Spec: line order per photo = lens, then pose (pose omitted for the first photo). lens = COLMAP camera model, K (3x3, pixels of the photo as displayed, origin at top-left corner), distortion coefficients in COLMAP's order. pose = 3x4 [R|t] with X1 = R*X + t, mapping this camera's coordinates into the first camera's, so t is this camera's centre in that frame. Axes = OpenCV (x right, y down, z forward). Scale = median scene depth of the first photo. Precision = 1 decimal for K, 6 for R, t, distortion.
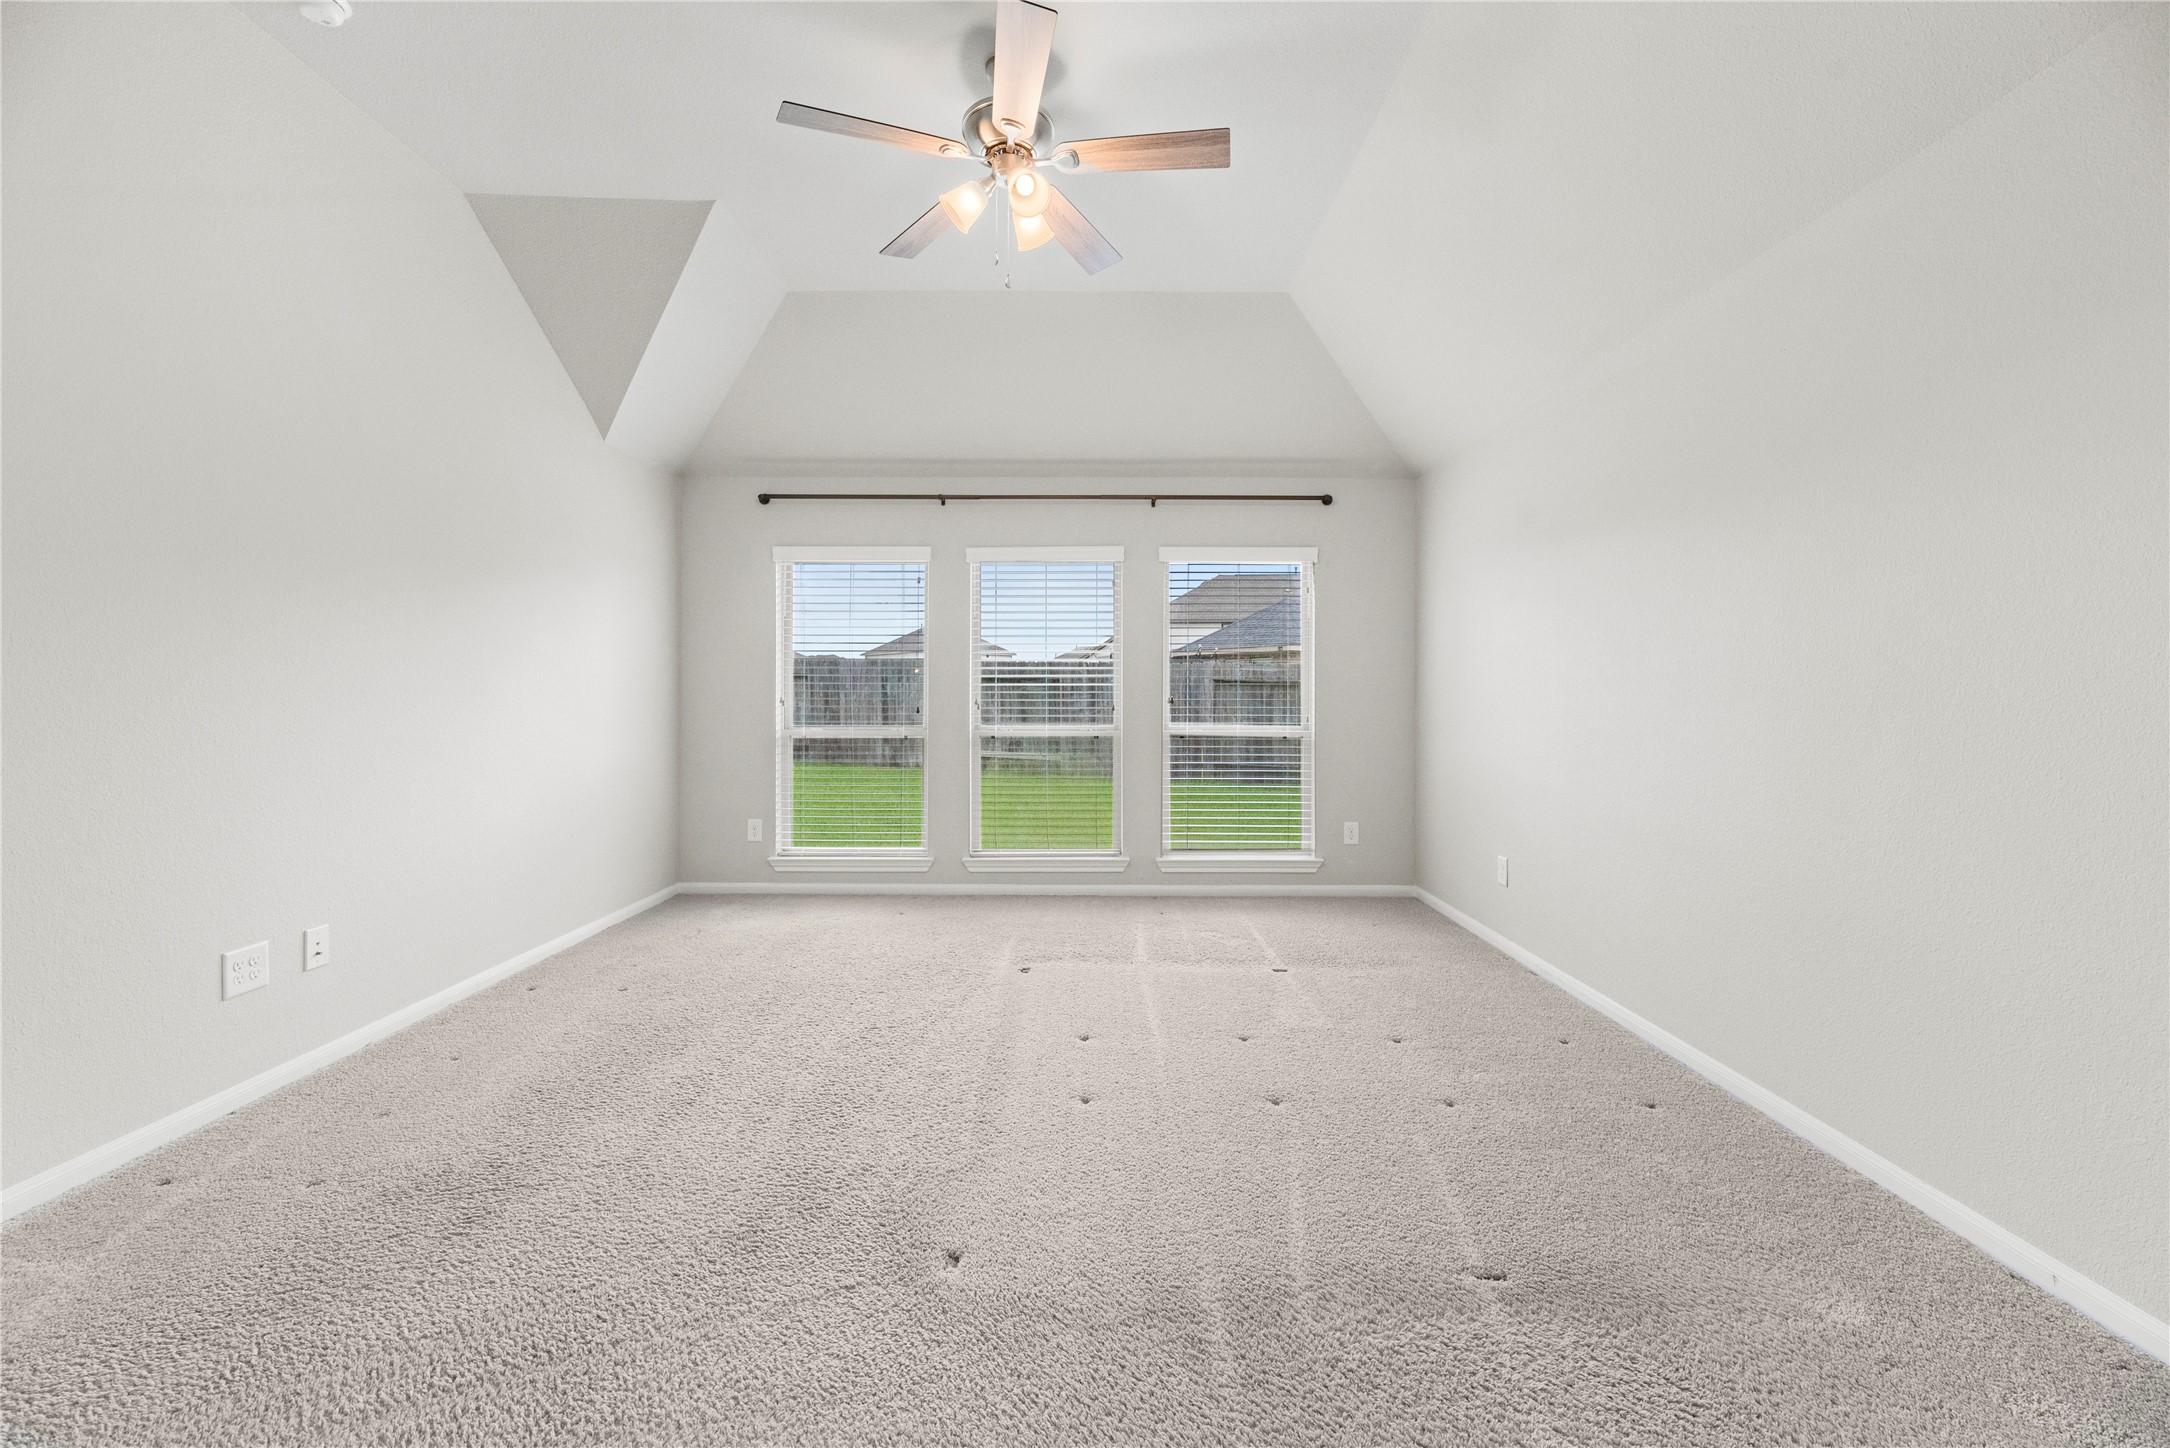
lens RADIAL K [[887.5, 0, 1071.6], [0, 887.5, 709.0], [0, 0, 1]] dist [0.001083, 0.000097]
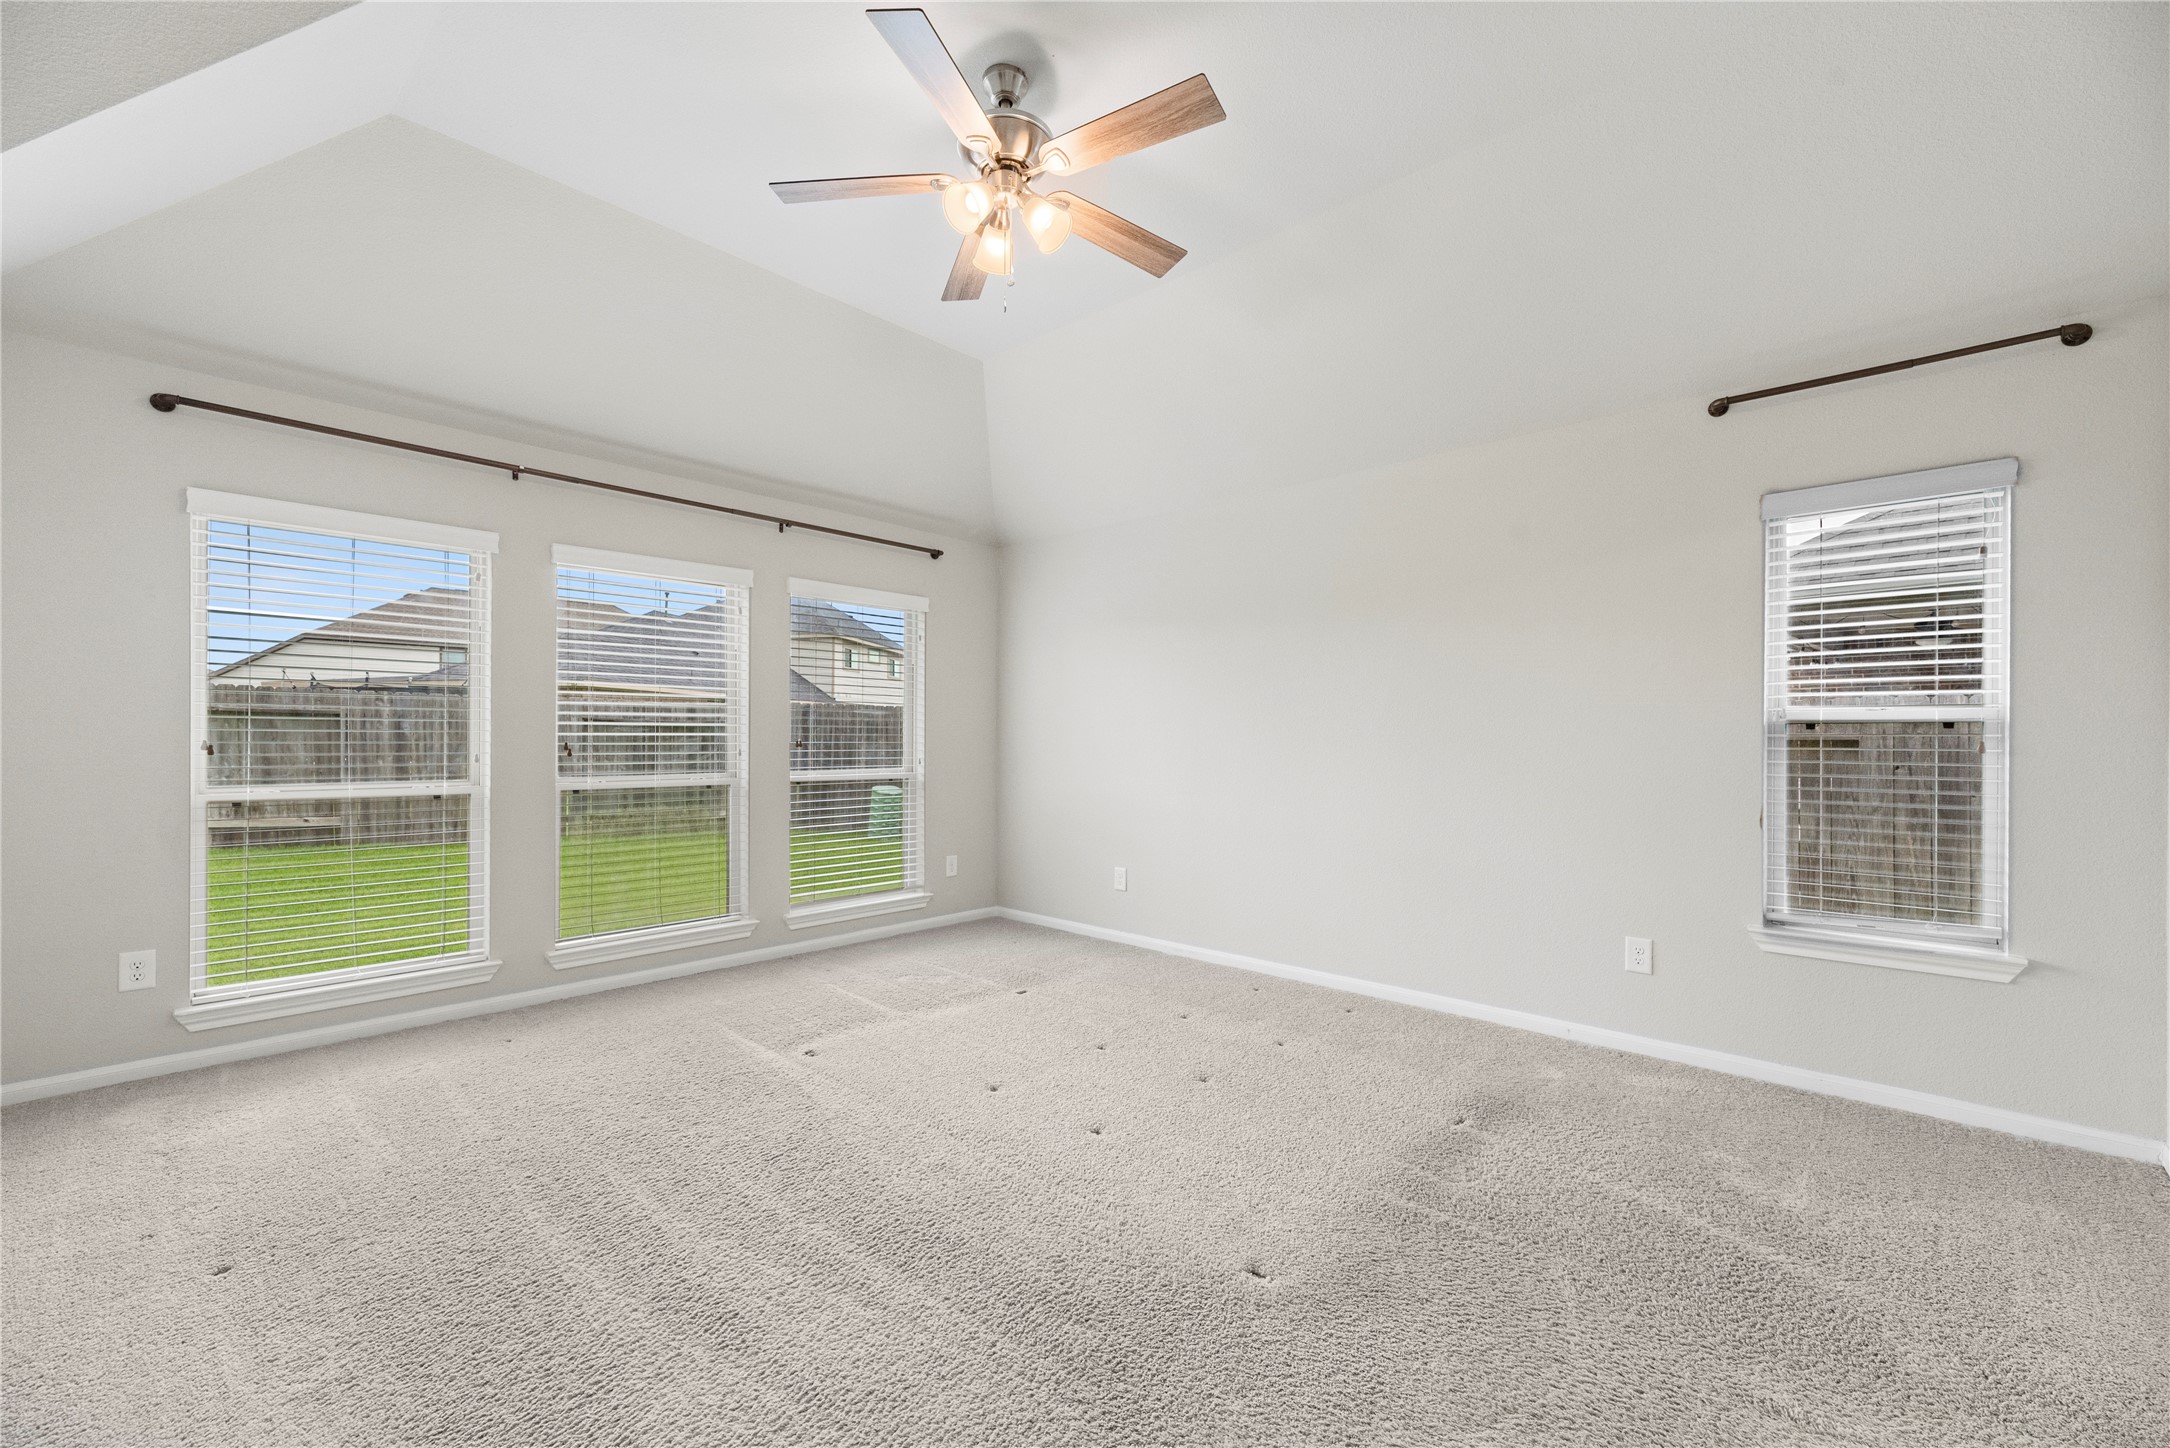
lens RADIAL K [[885.3, 0, 1085.2], [0, 885.3, 745.9], [0, 0, 1]] dist [0.001514, 0.000089]
pose [[0.673257, -0.003948, 0.739398, -0.368483], [0.009179, 0.999953, -0.003018, -0.001639], [-0.739352, 0.008818, 0.673262, 0.153516]]
